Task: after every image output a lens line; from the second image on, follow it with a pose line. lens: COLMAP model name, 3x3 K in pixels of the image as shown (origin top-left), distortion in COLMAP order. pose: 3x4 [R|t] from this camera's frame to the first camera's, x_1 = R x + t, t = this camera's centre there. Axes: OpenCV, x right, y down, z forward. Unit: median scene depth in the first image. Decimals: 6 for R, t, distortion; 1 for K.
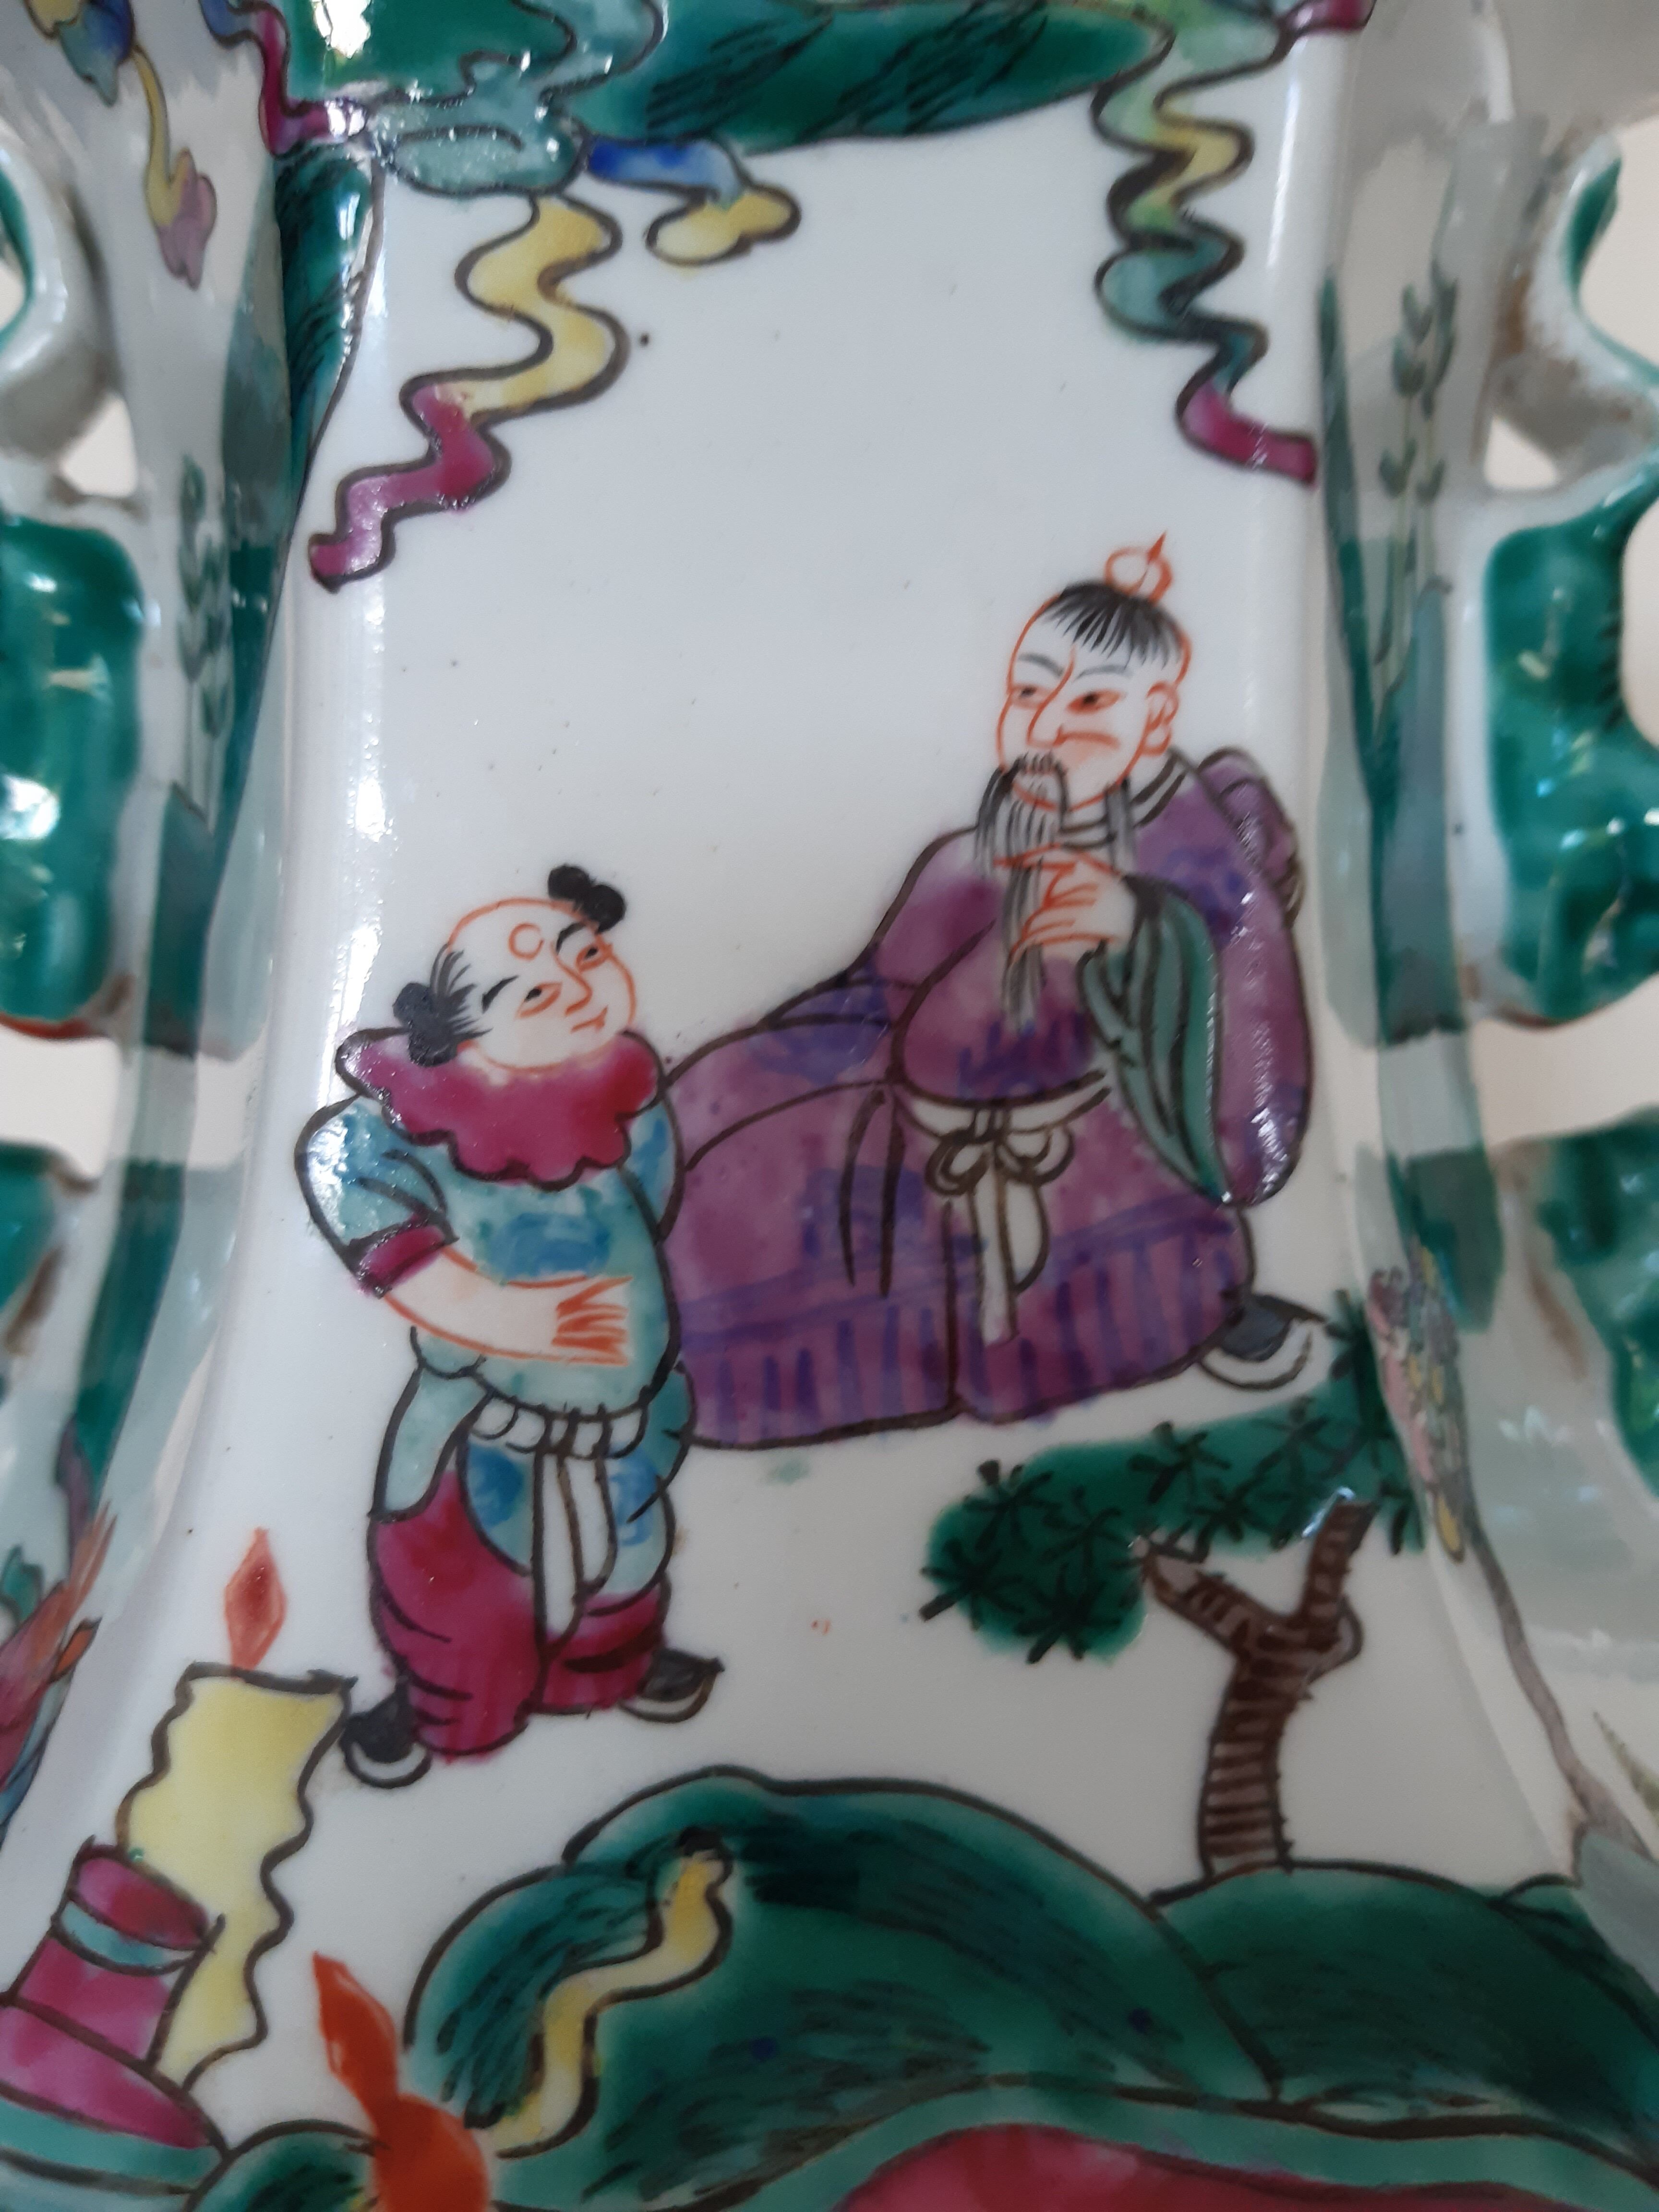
lens RADIAL K [[1809.1, 0, 829.5], [0, 1809.1, 1106.0], [0, 0, 1]] dist [0.166194, -0.578383]
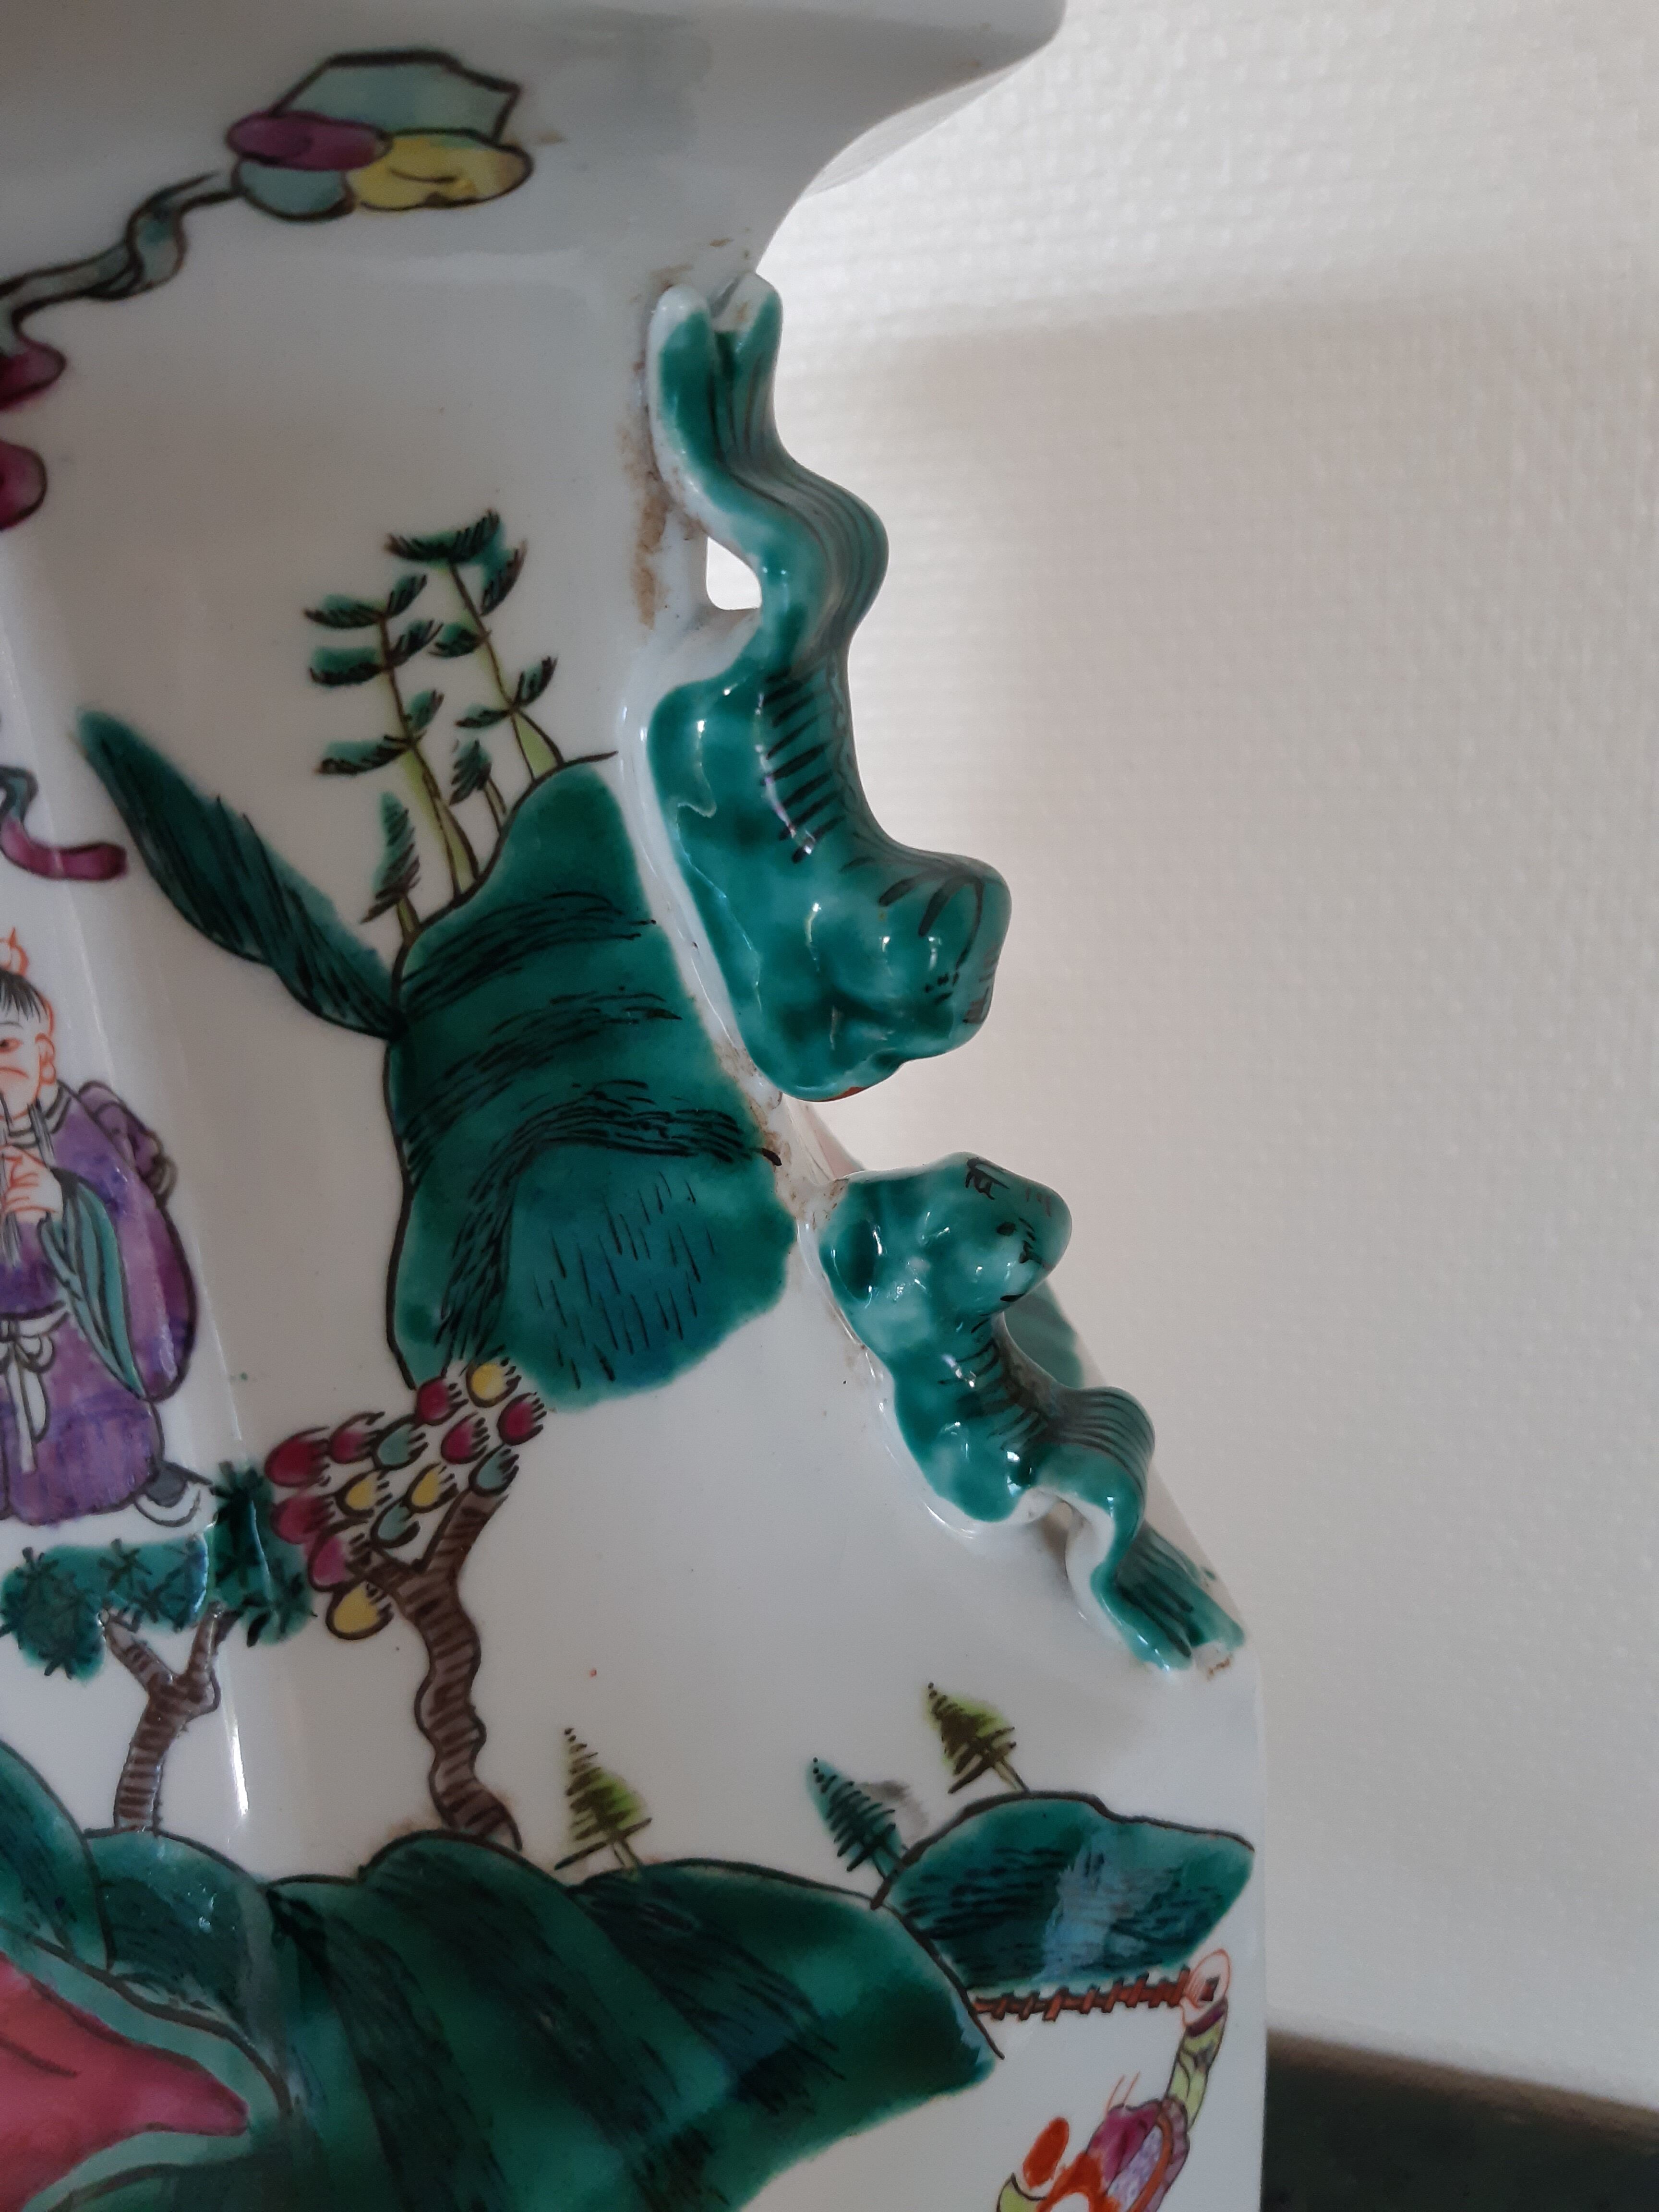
lens RADIAL K [[1772.6, 0, 836.6], [0, 1772.6, 1097.0], [0, 0, 1]] dist [0.049449, -0.140519]
pose [[0.913816, 0.046761, -0.403428, 1.246952], [0.071345, 0.959419, 0.272811, -0.504109], [0.399813, -0.278082, 0.873396, 0.086972]]
